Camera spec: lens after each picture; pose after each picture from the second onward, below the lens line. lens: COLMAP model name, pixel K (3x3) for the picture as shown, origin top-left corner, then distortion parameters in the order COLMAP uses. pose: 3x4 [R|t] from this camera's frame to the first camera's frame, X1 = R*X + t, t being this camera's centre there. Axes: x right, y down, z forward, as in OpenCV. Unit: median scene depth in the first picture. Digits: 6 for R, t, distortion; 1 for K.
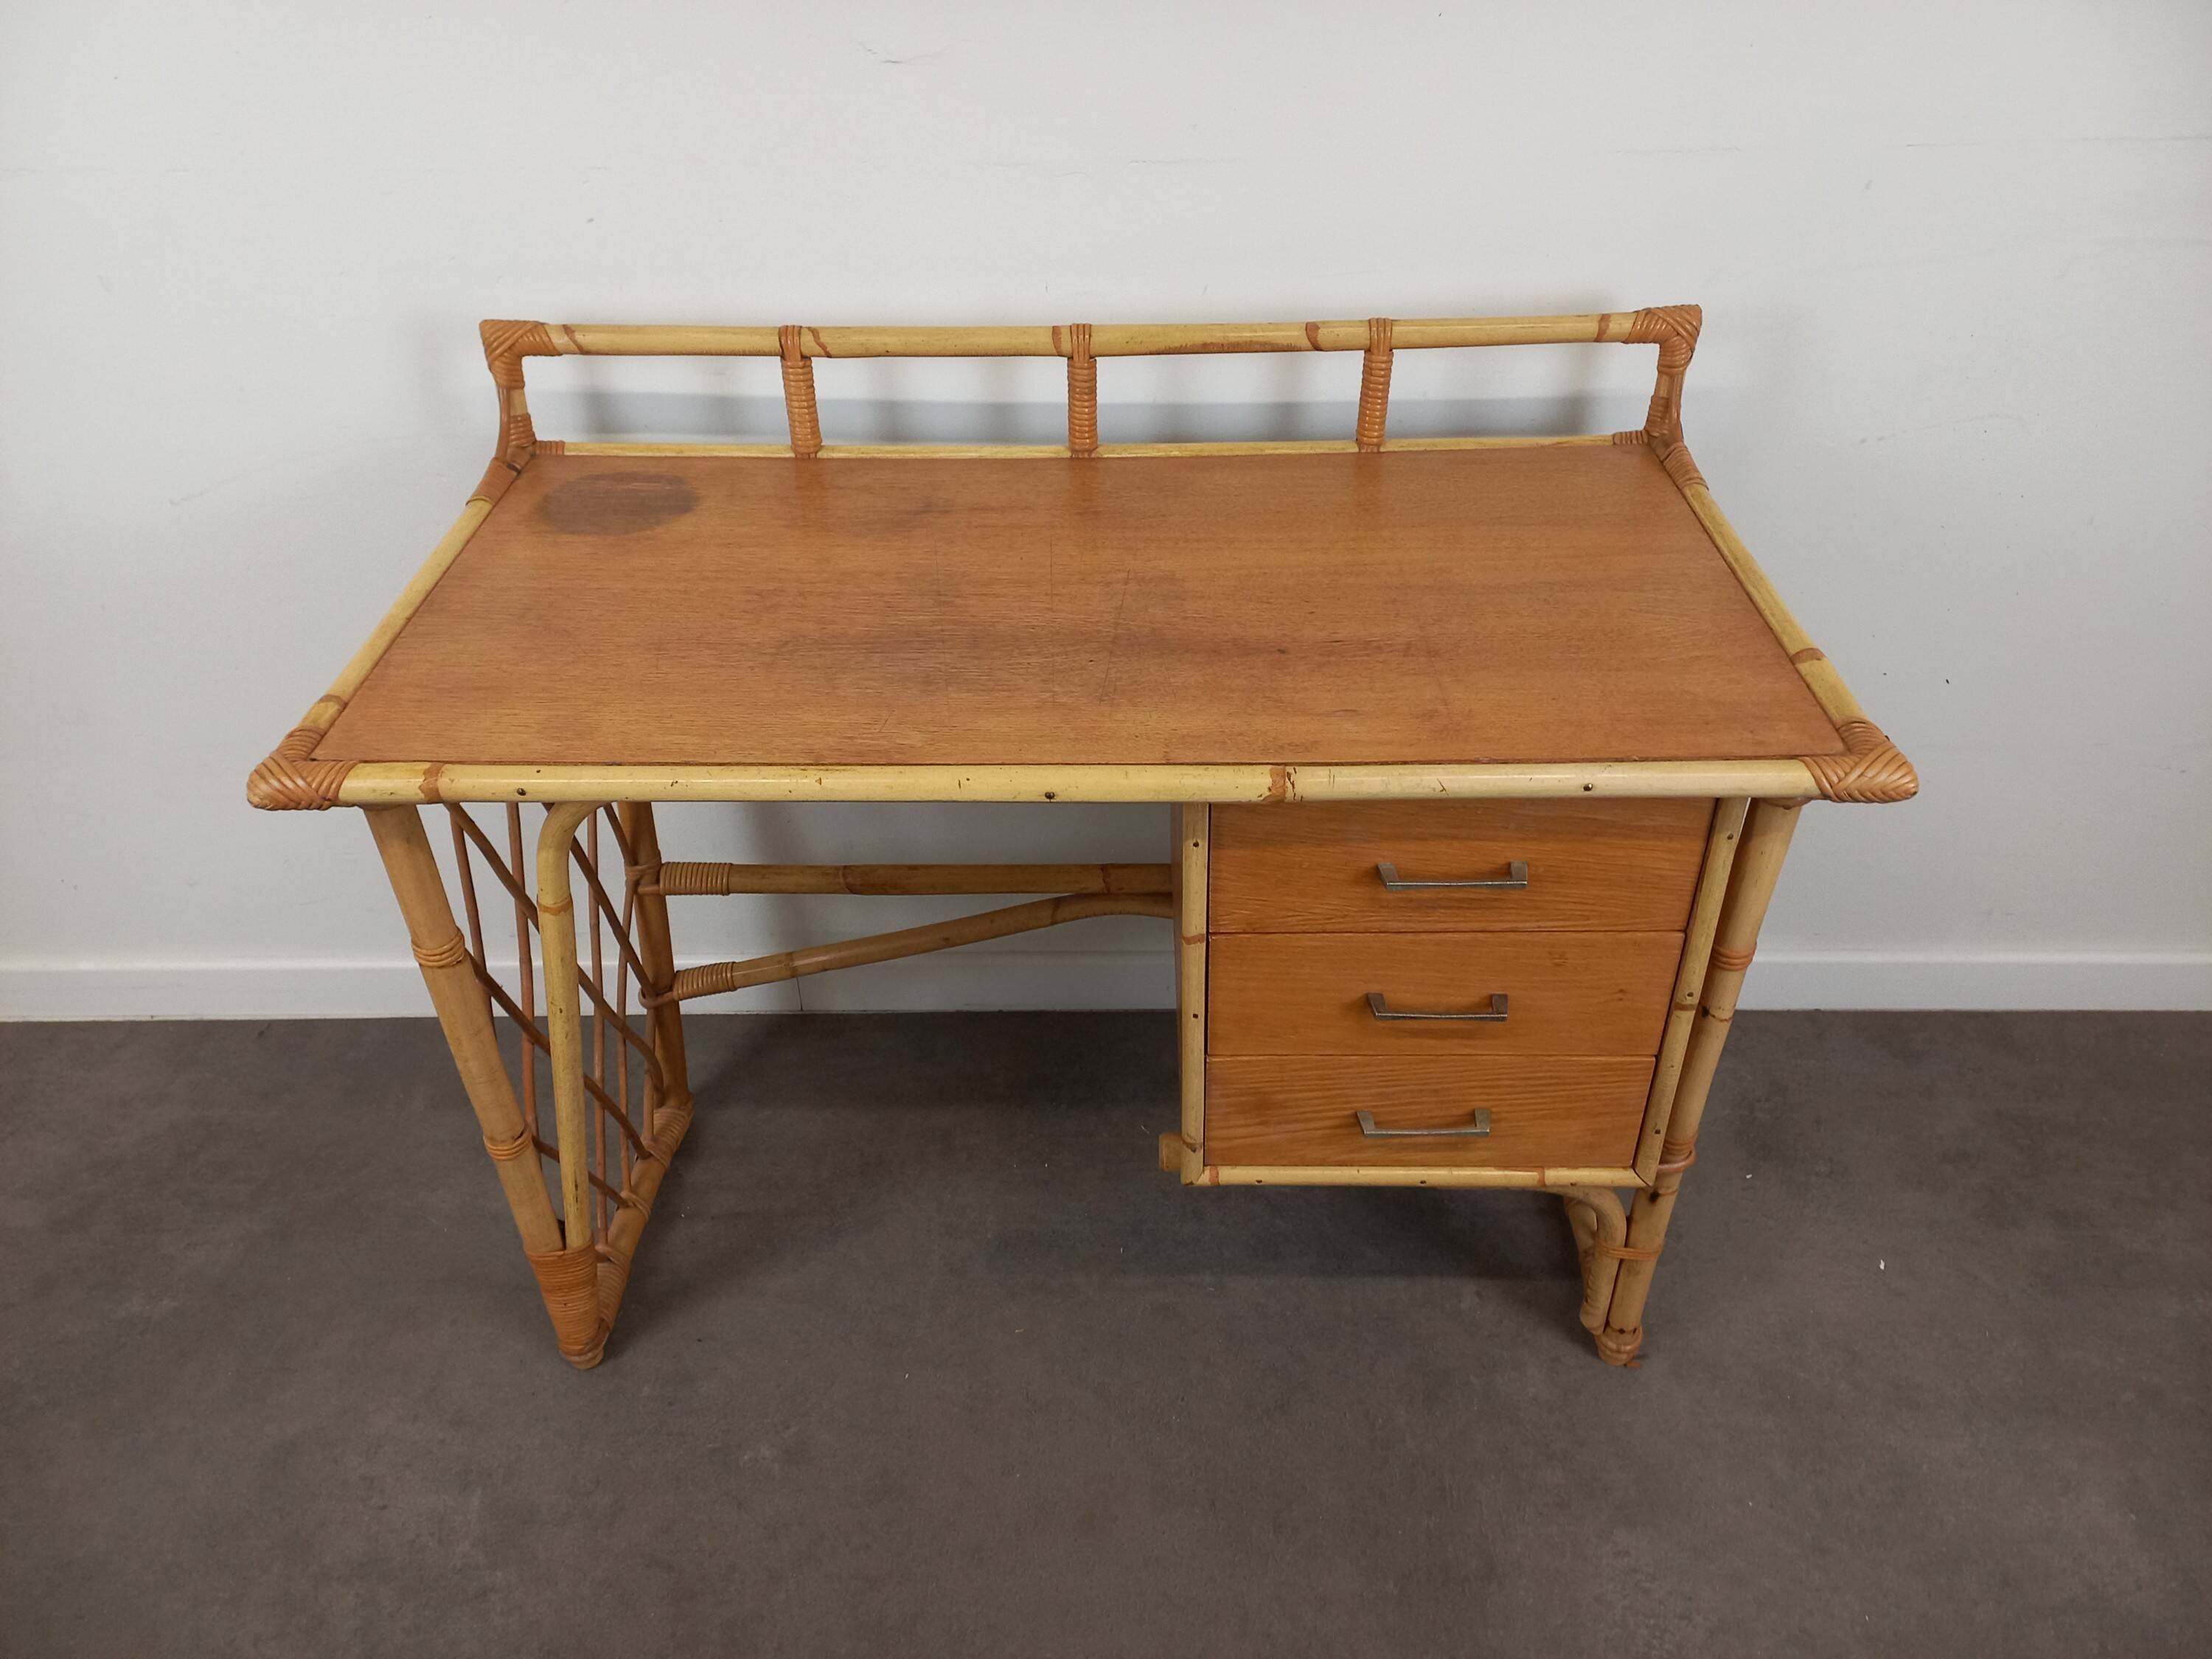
lens RADIAL K [[1532.7, 0, 1106.0], [0, 1532.7, 829.5], [0, 0, 1]] dist [0.055447, -0.037874]
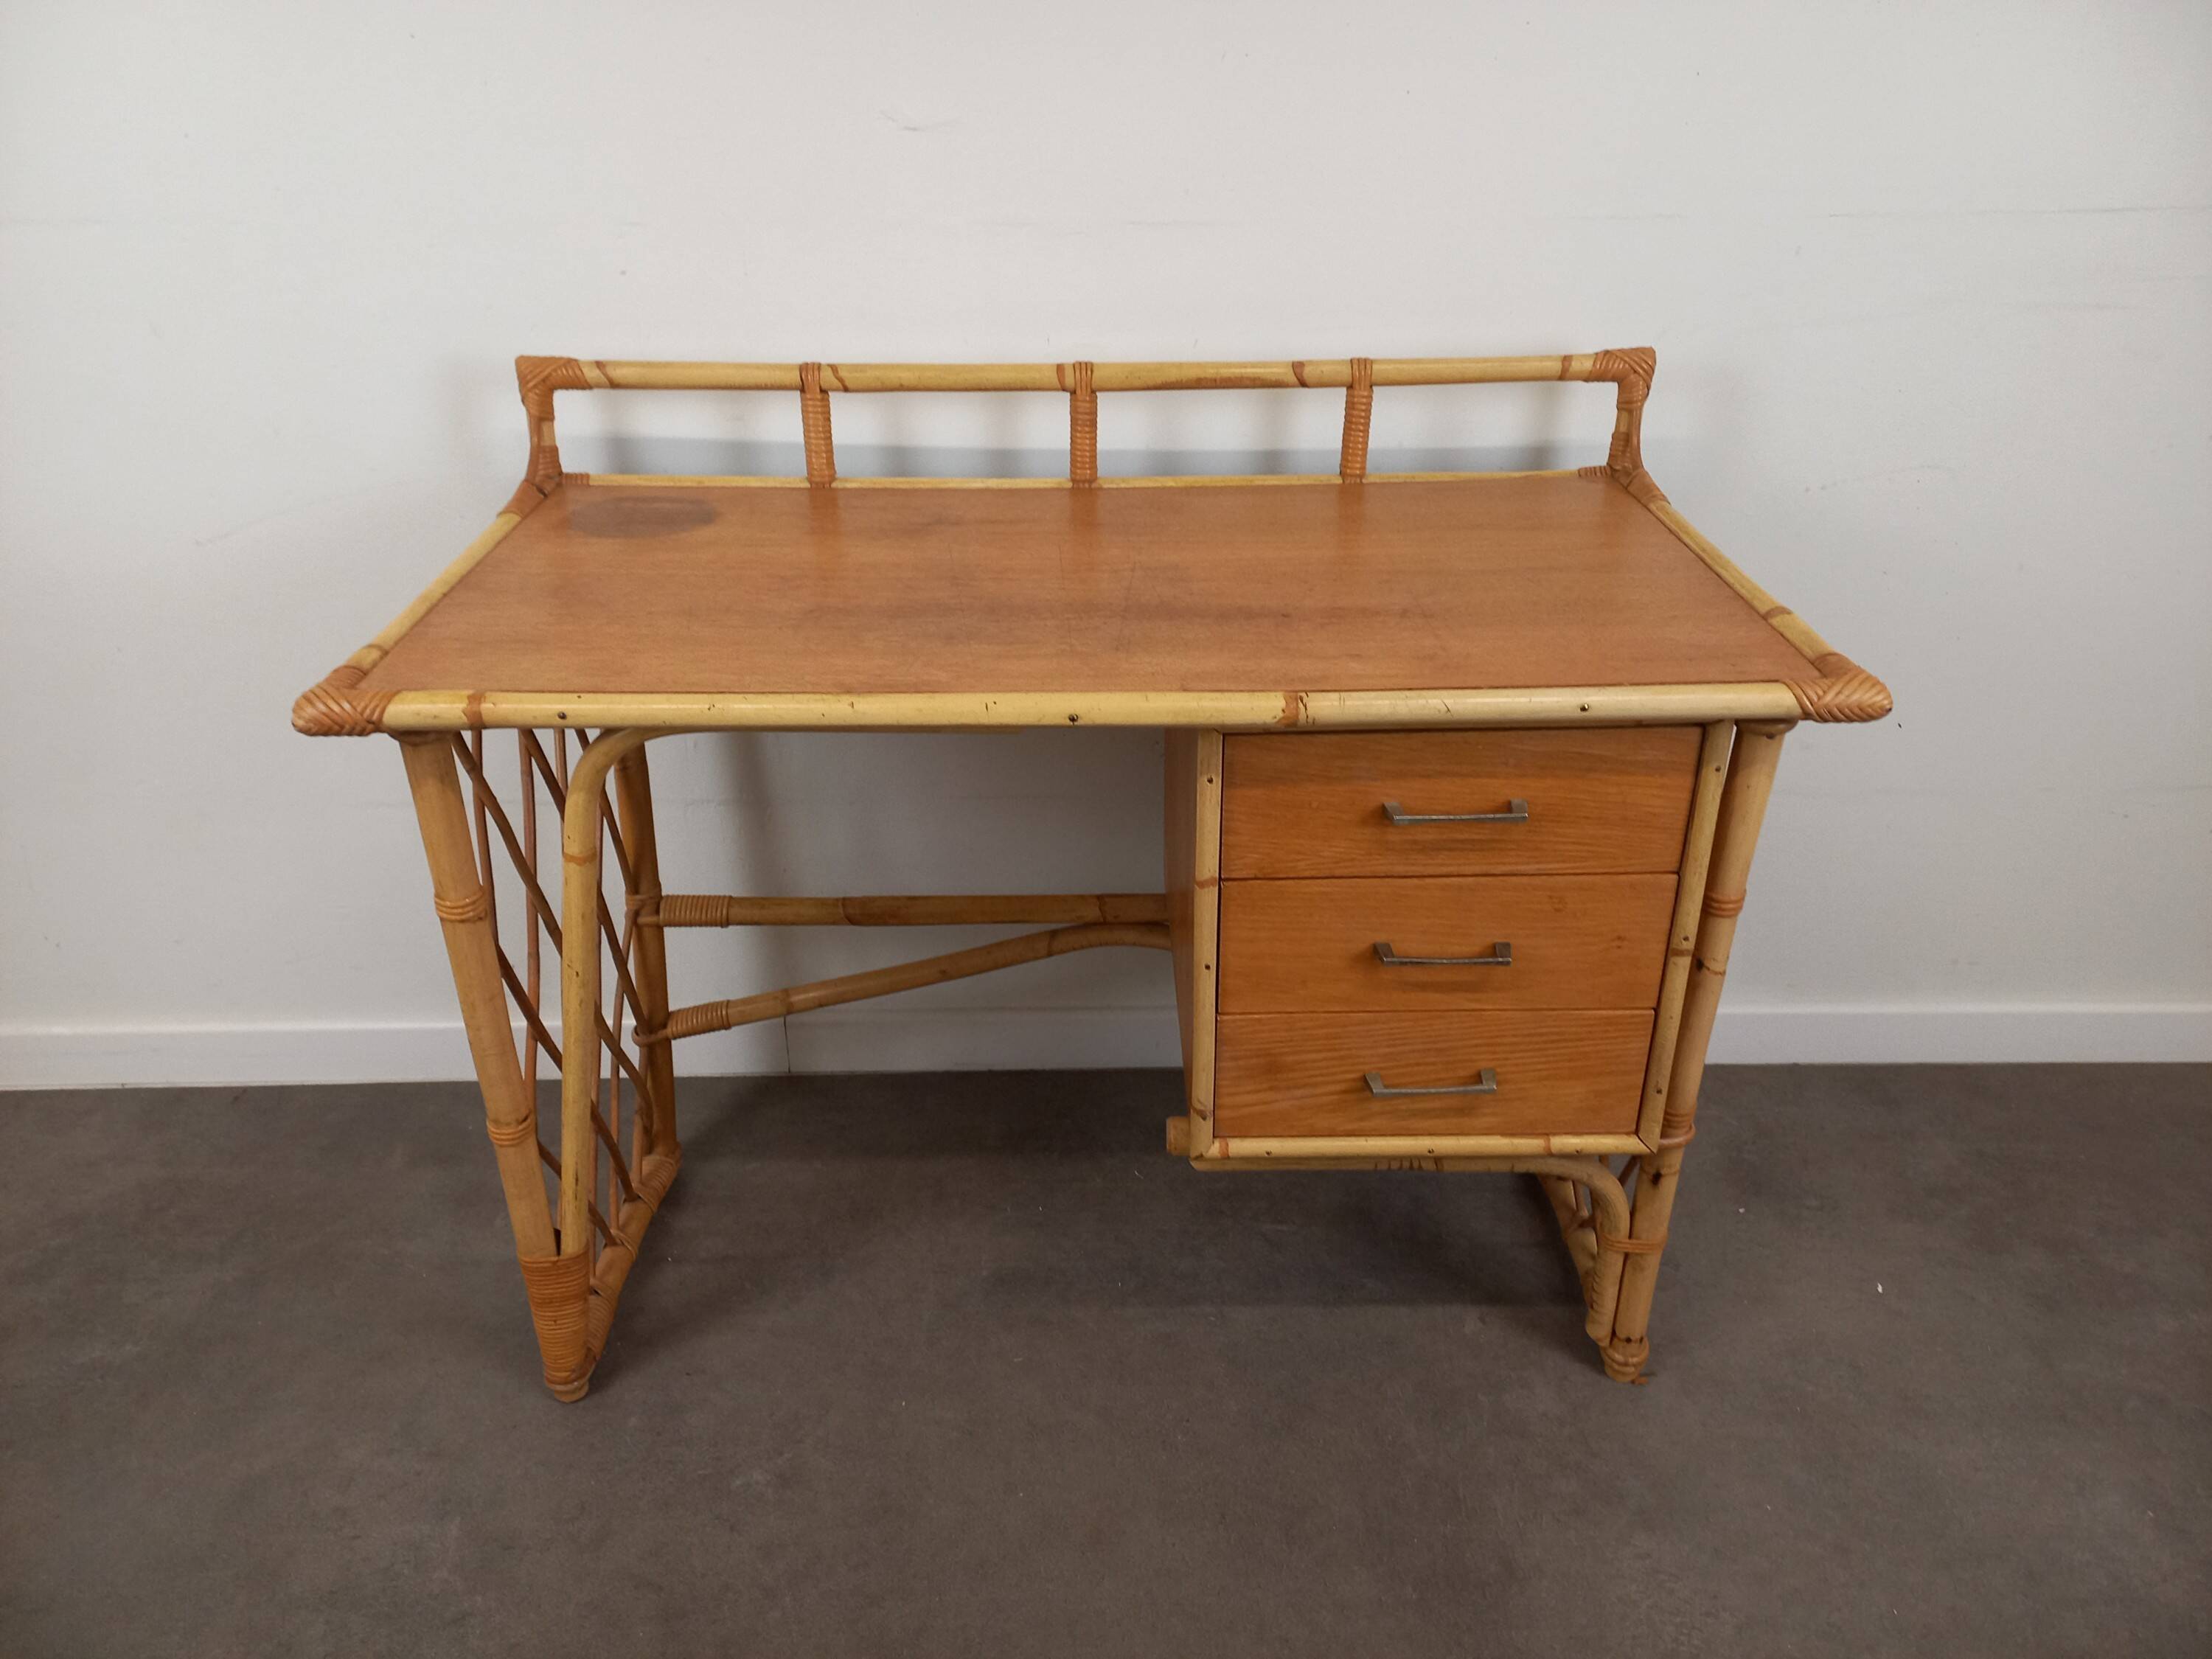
lens RADIAL K [[1532.7, 0, 1106.0], [0, 1532.7, 829.5], [0, 0, 1]] dist [0.055447, -0.037874]
pose [[0.999531, -0.001561, 0.030578, -0.033578], [0.005647, 0.990962, -0.134027, 0.138796], [-0.030092, 0.134137, 0.990506, -0.018213]]
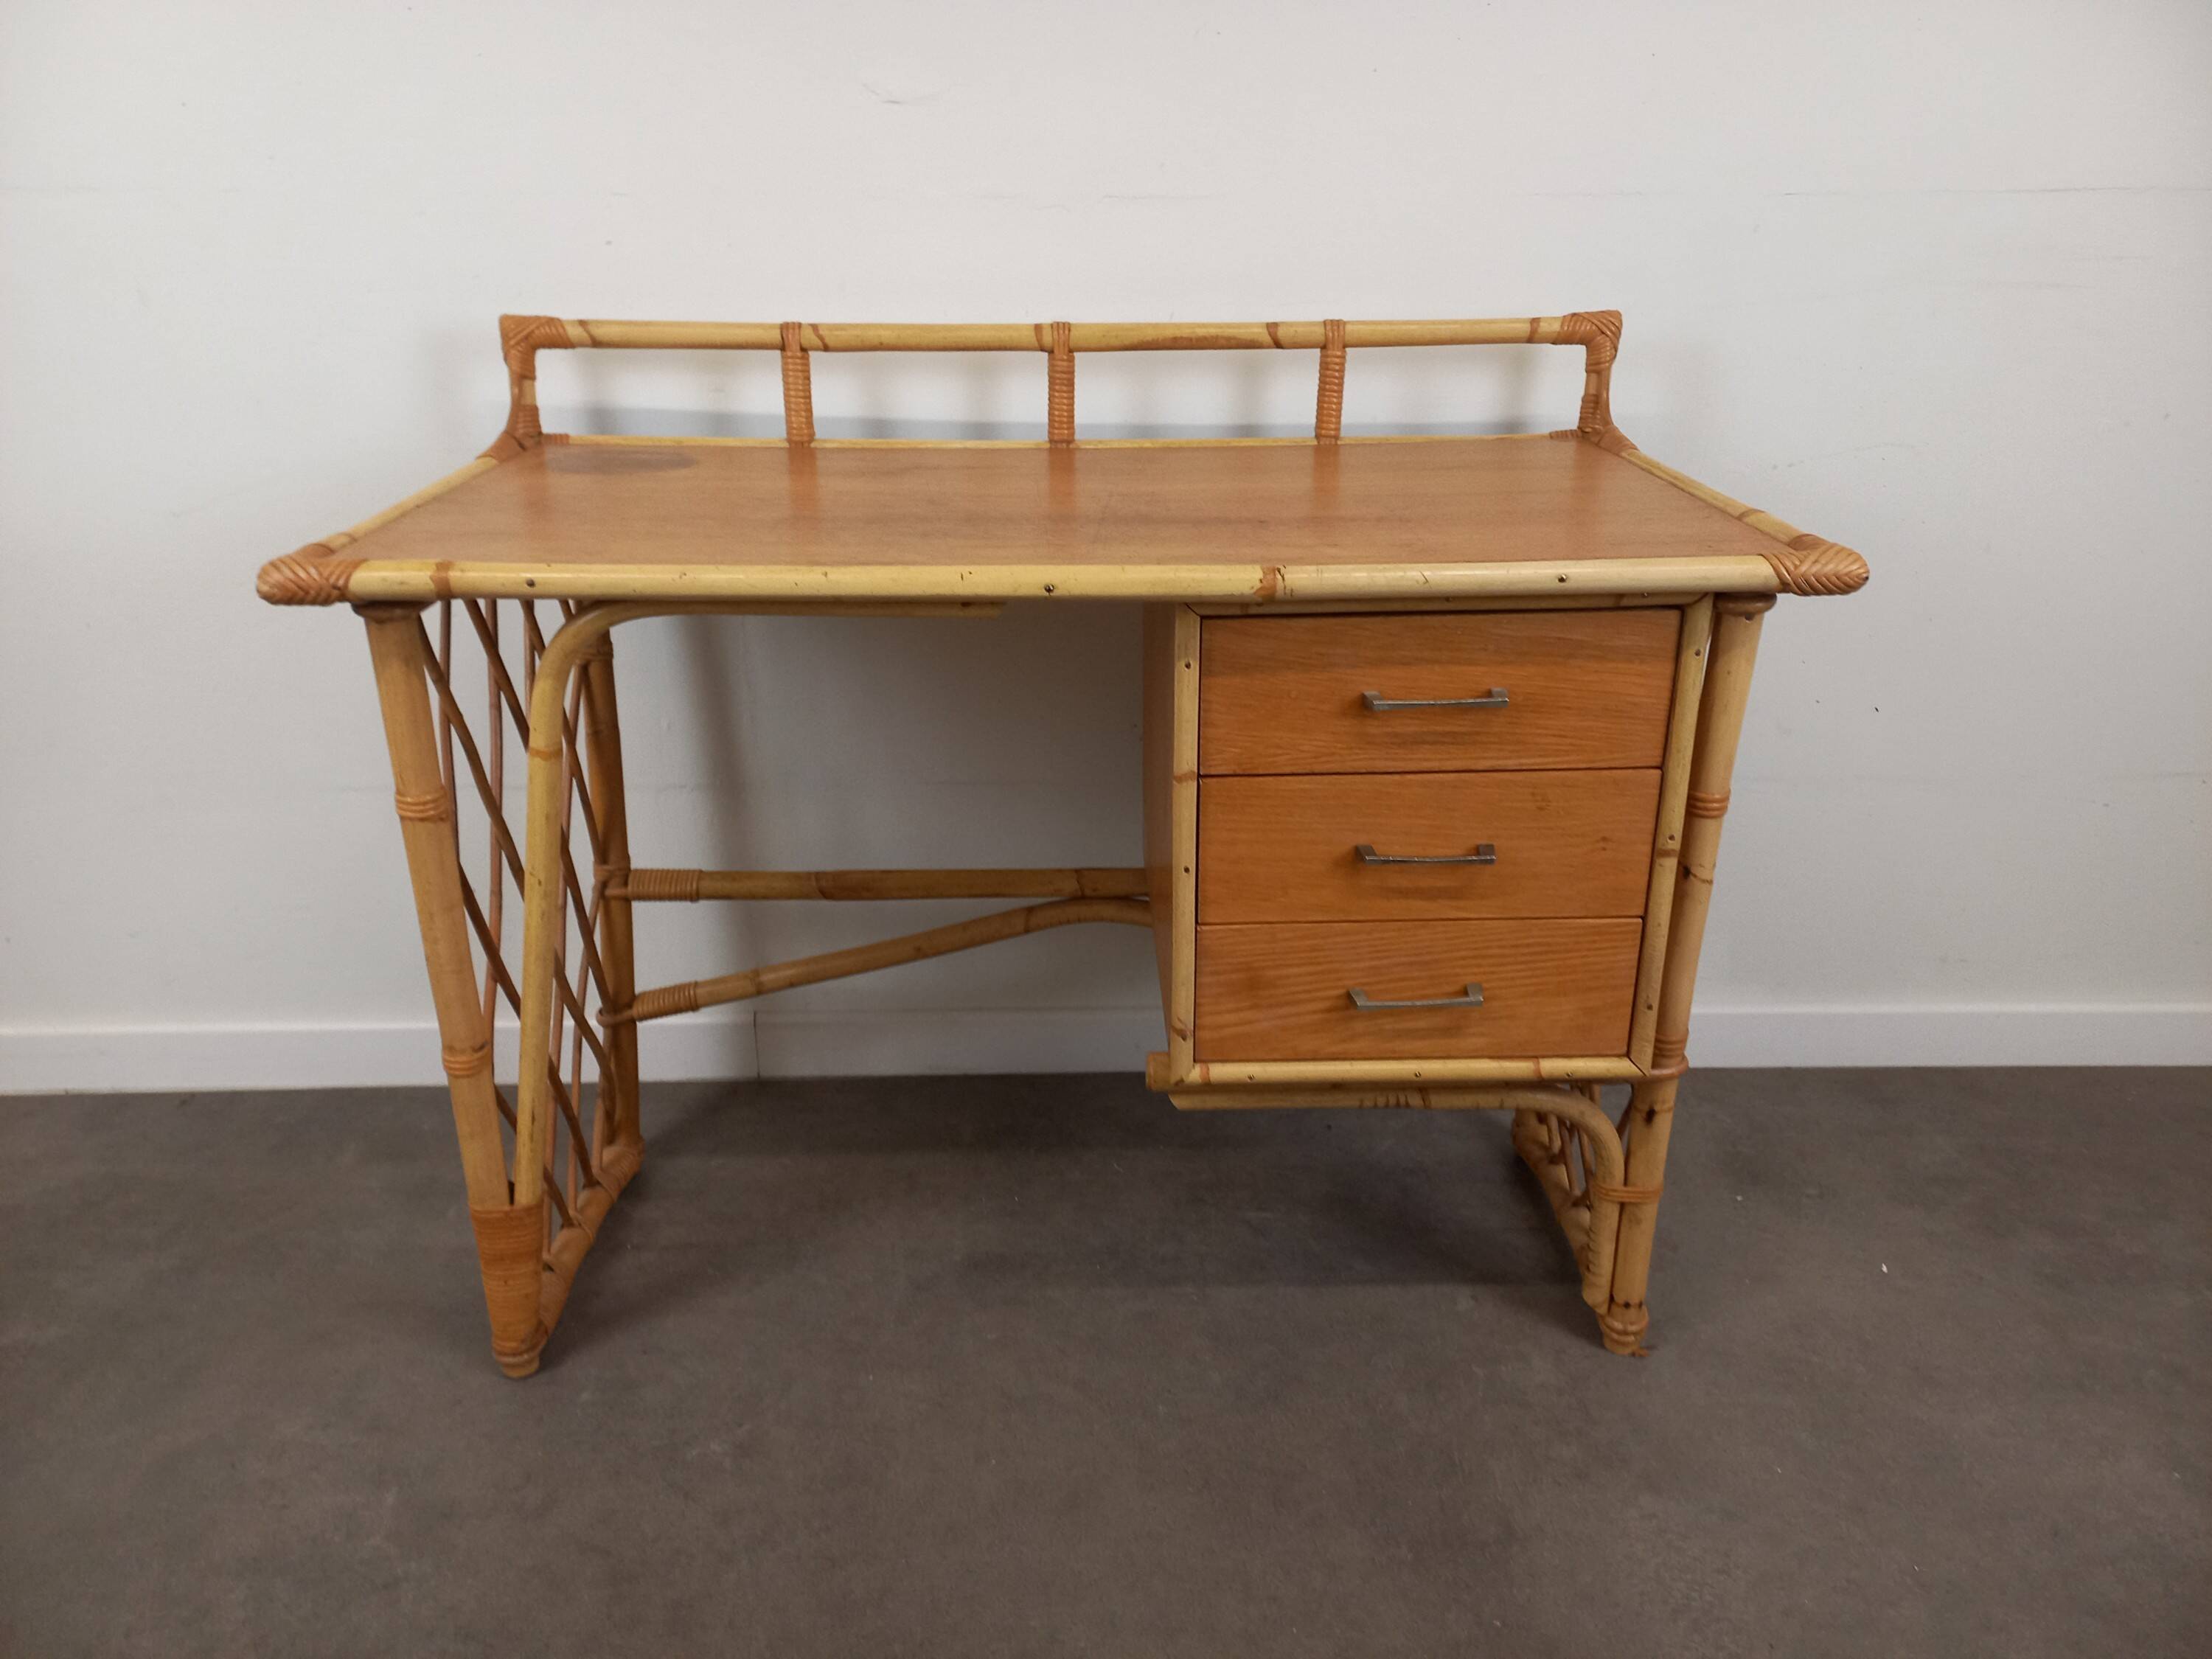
lens RADIAL K [[1539.5, 0, 1104.5], [0, 1539.5, 825.1], [0, 0, 1]] dist [0.052635, -0.037031]
pose [[0.999129, 0.000933, 0.041709, -0.030732], [0.008501, 0.974220, -0.225439, 0.264860], [-0.040844, 0.225598, 0.973364, 0.015373]]
